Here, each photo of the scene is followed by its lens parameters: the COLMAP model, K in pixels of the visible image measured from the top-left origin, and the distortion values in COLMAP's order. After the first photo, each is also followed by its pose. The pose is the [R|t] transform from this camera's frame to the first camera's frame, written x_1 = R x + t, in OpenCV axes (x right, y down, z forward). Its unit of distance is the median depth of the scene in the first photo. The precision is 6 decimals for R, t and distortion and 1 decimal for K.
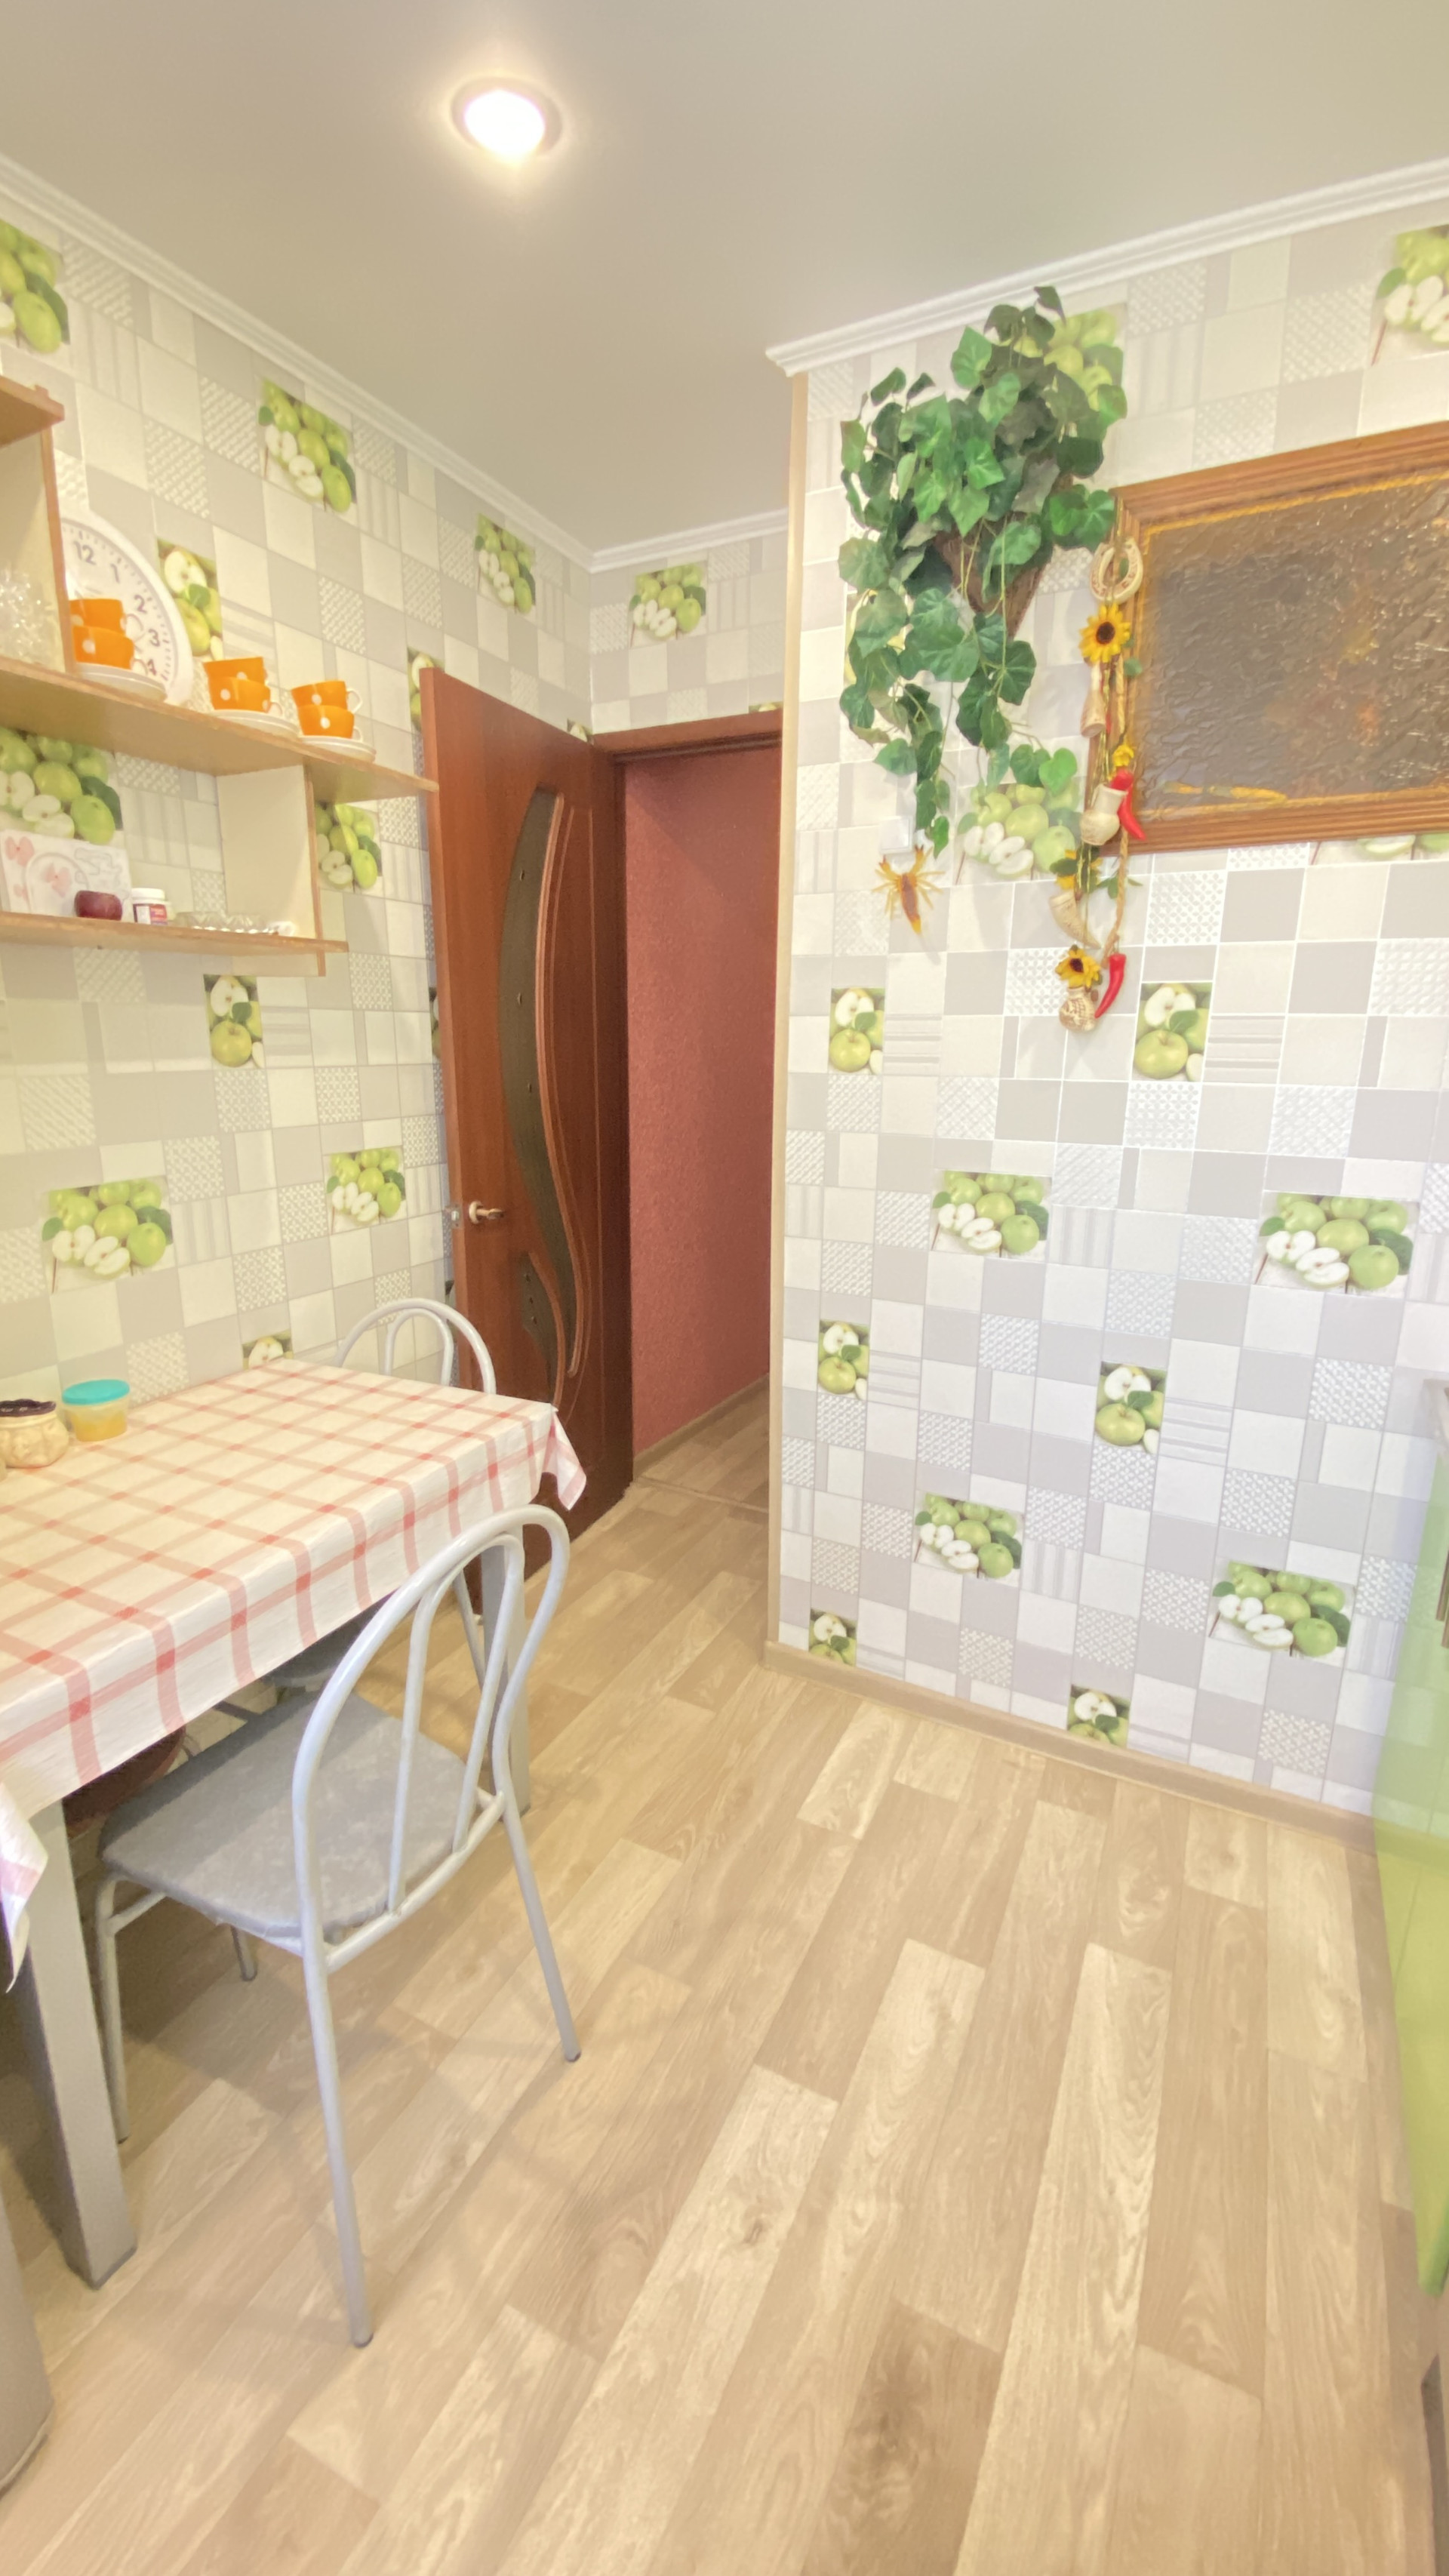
lens RADIAL K [[1041.9, 0, 739.2], [0, 1041.9, 1285.8], [0, 0, 1]] dist [0.001416, -0.010576]
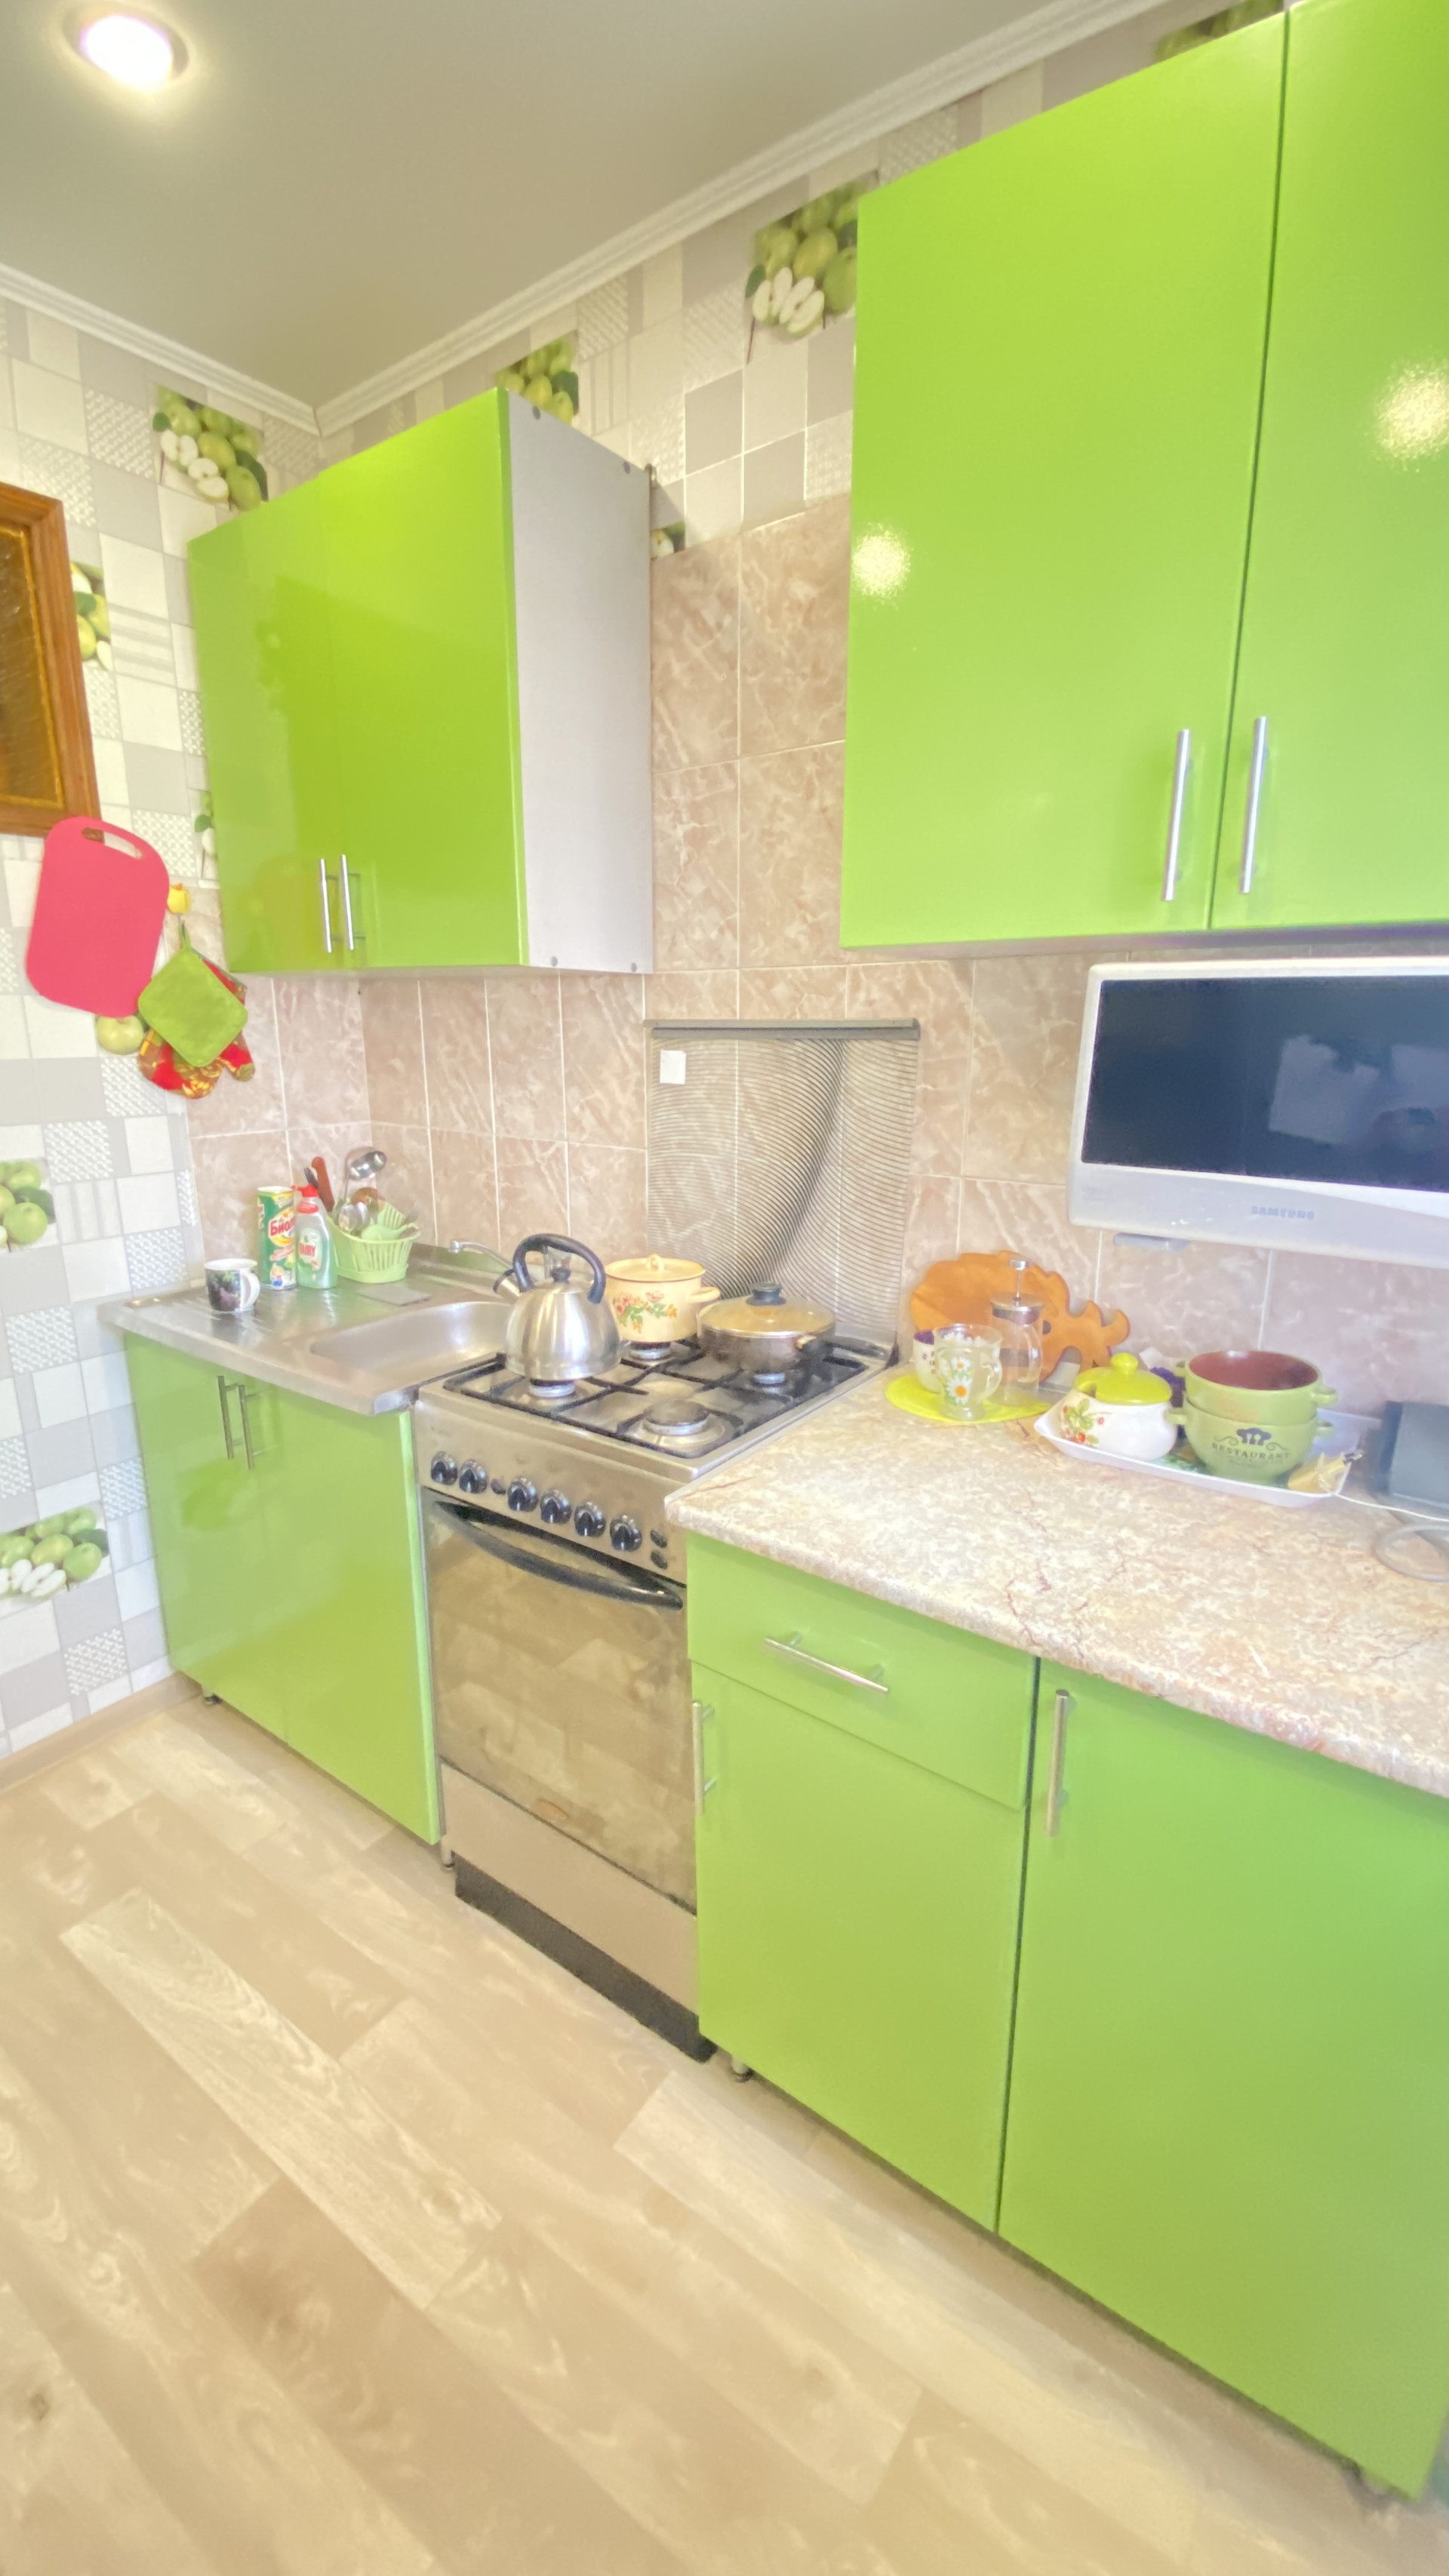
lens RADIAL K [[1041.9, 0, 714.7], [0, 1041.9, 1277.3], [0, 0, 1]] dist [0.001416, -0.010576]
pose [[0.173488, -0.248553, 0.952955, -0.328506], [0.236207, 0.949886, 0.204751, -0.016423], [-0.956090, 0.189572, 0.223504, 0.064493]]
